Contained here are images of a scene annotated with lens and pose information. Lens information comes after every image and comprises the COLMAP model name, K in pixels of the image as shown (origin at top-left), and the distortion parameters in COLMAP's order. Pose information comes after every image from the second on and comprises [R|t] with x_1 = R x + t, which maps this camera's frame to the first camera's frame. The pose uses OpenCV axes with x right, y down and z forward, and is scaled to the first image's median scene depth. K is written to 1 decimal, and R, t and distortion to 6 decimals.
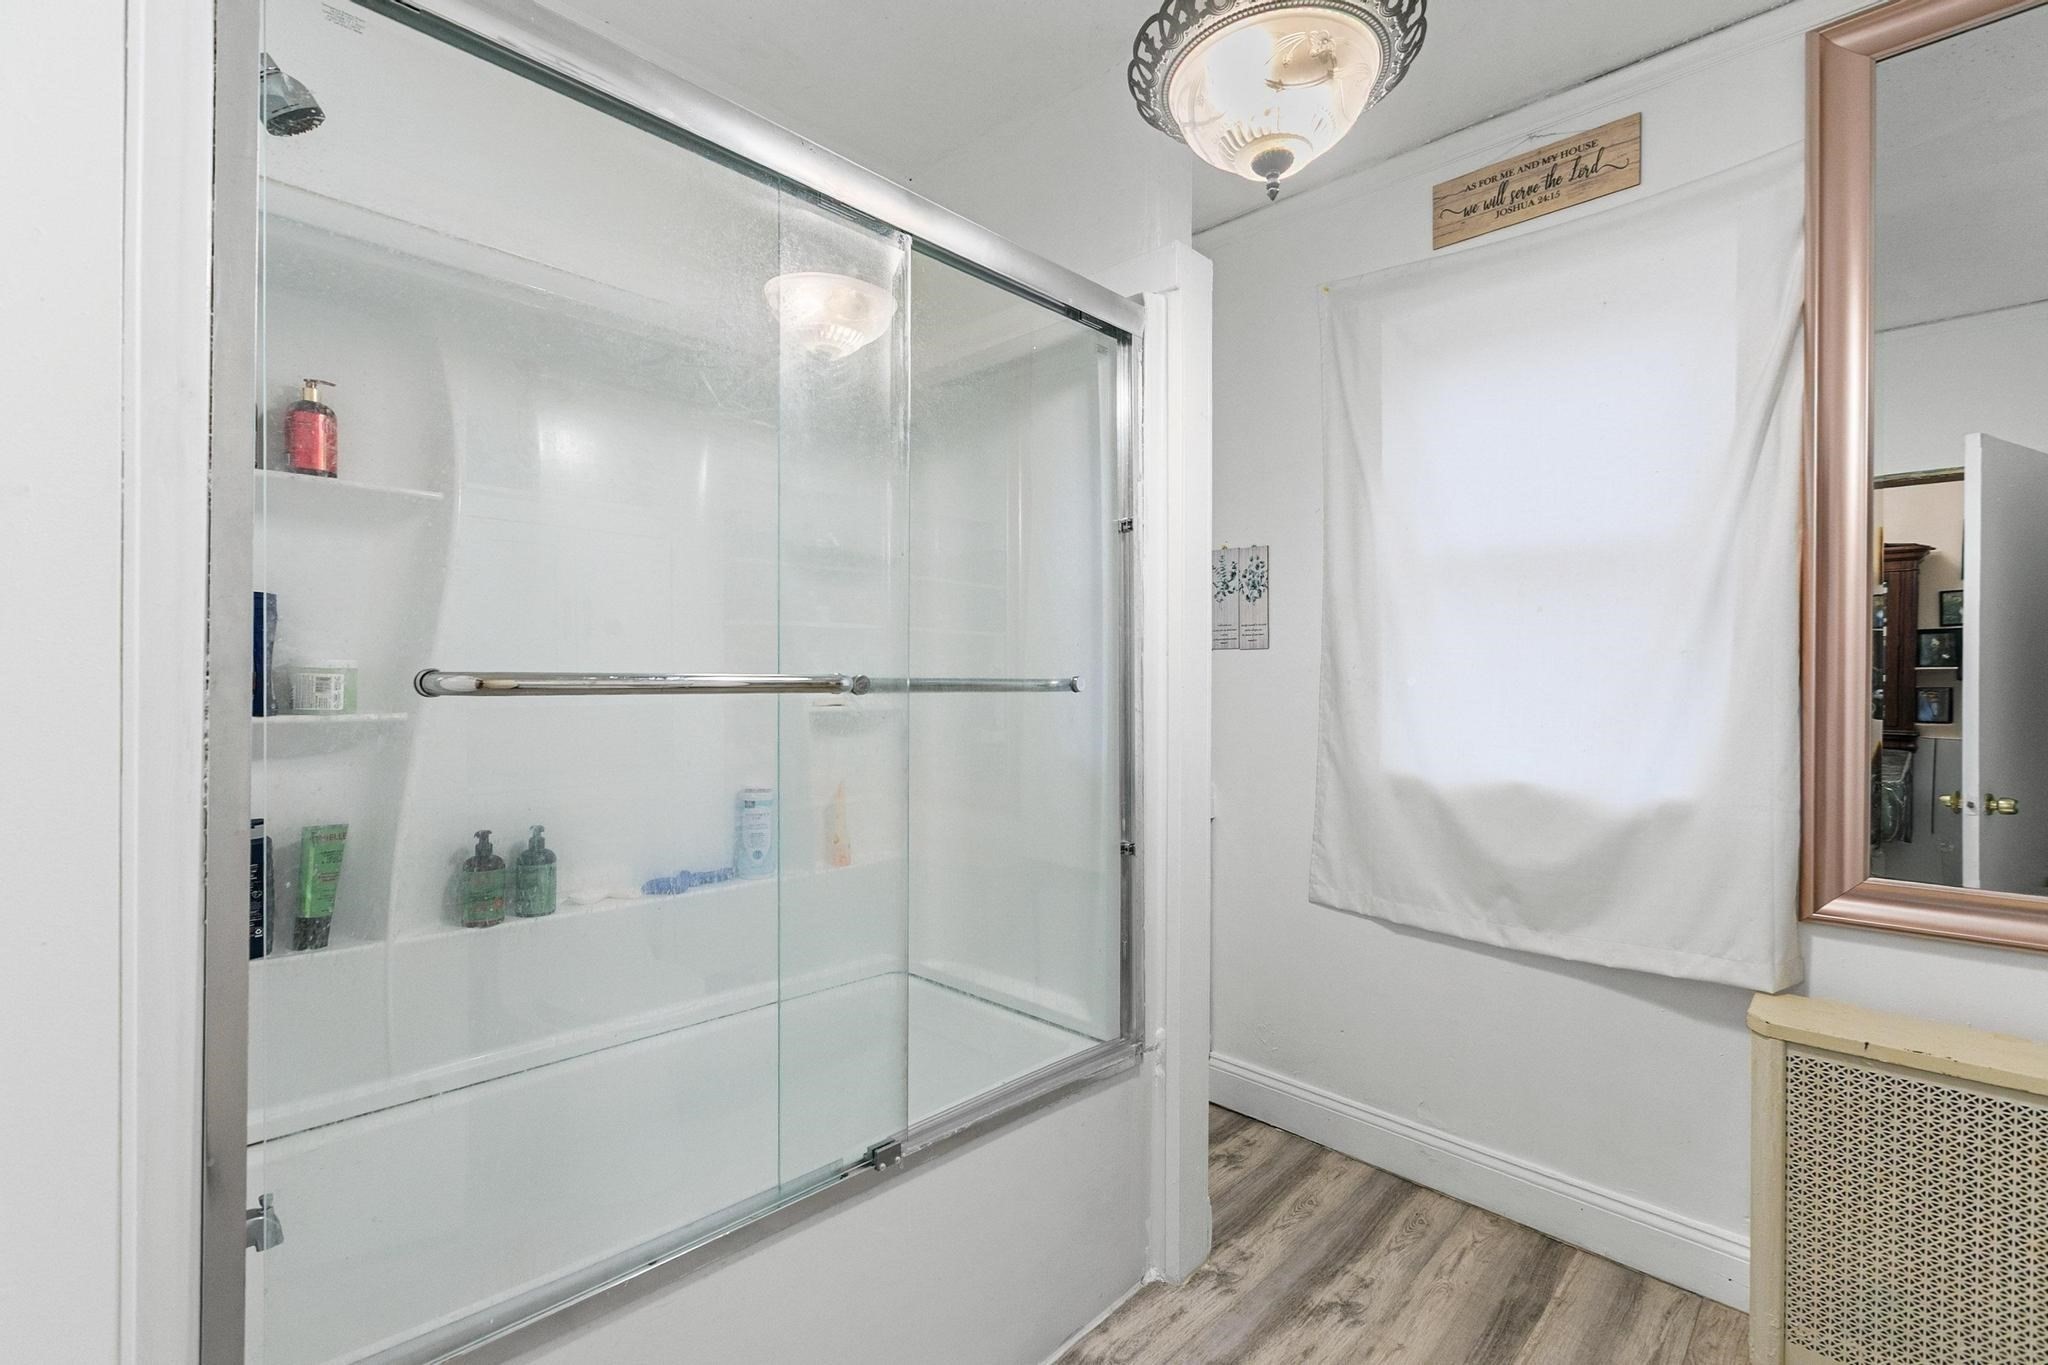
lens RADIAL K [[919.2, 0, 1039.3], [0, 919.2, 683.7], [0, 0, 1]] dist [0.002235, 0.000359]
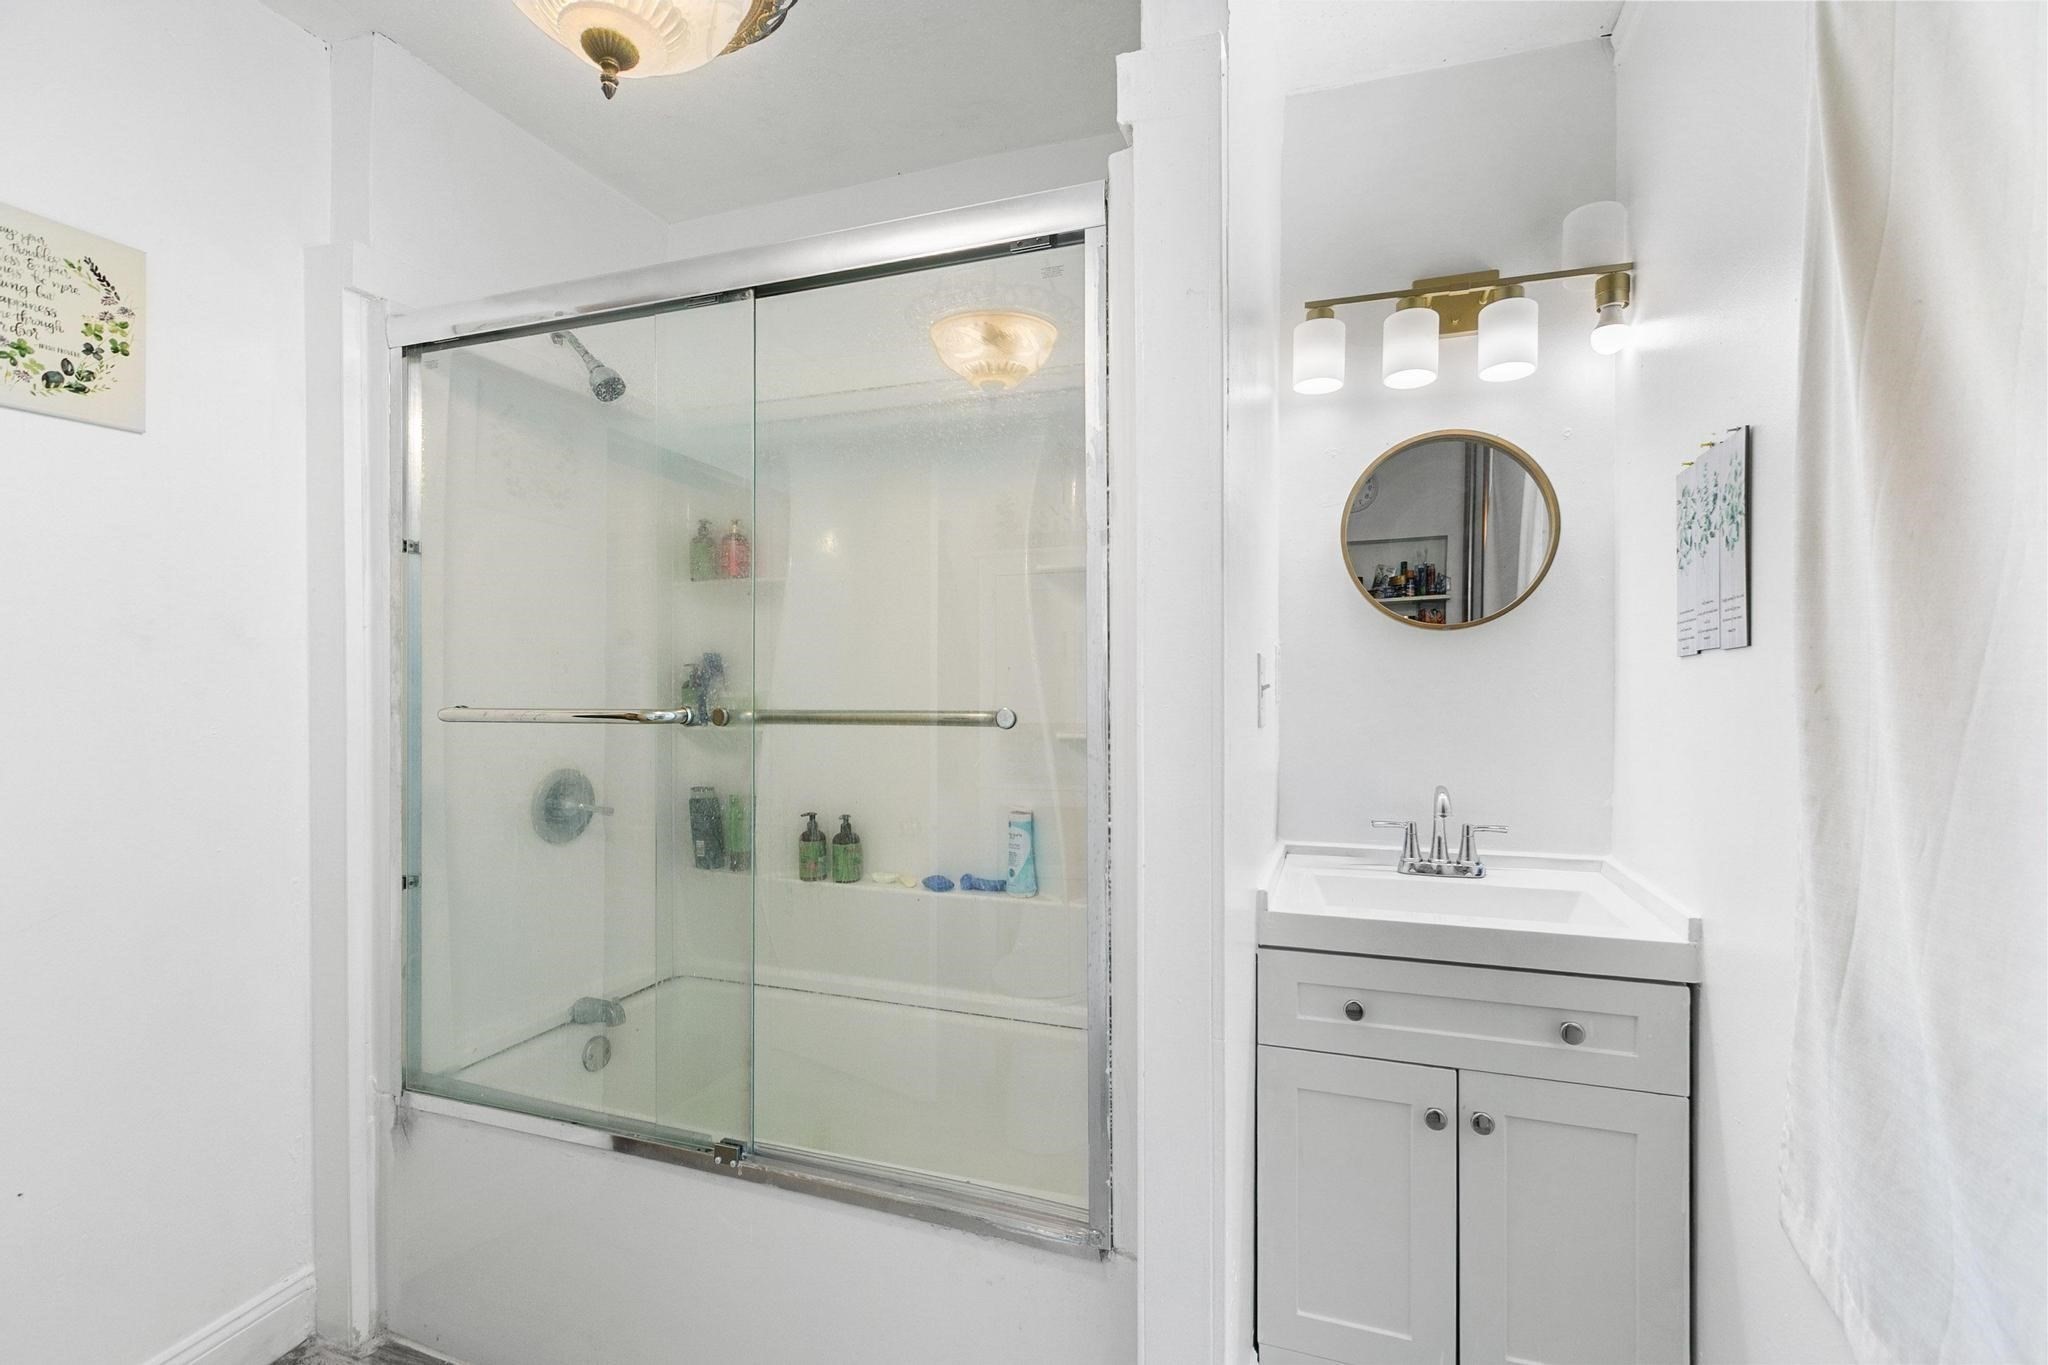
lens RADIAL K [[919.2, 0, 1032.8], [0, 919.2, 683.0], [0, 0, 1]] dist [0.002235, 0.000359]
pose [[0.393446, -0.007946, -0.919313, 0.799644], [0.000492, 0.999964, -0.008433, -0.024246], [0.919348, 0.002866, 0.393436, 0.742909]]
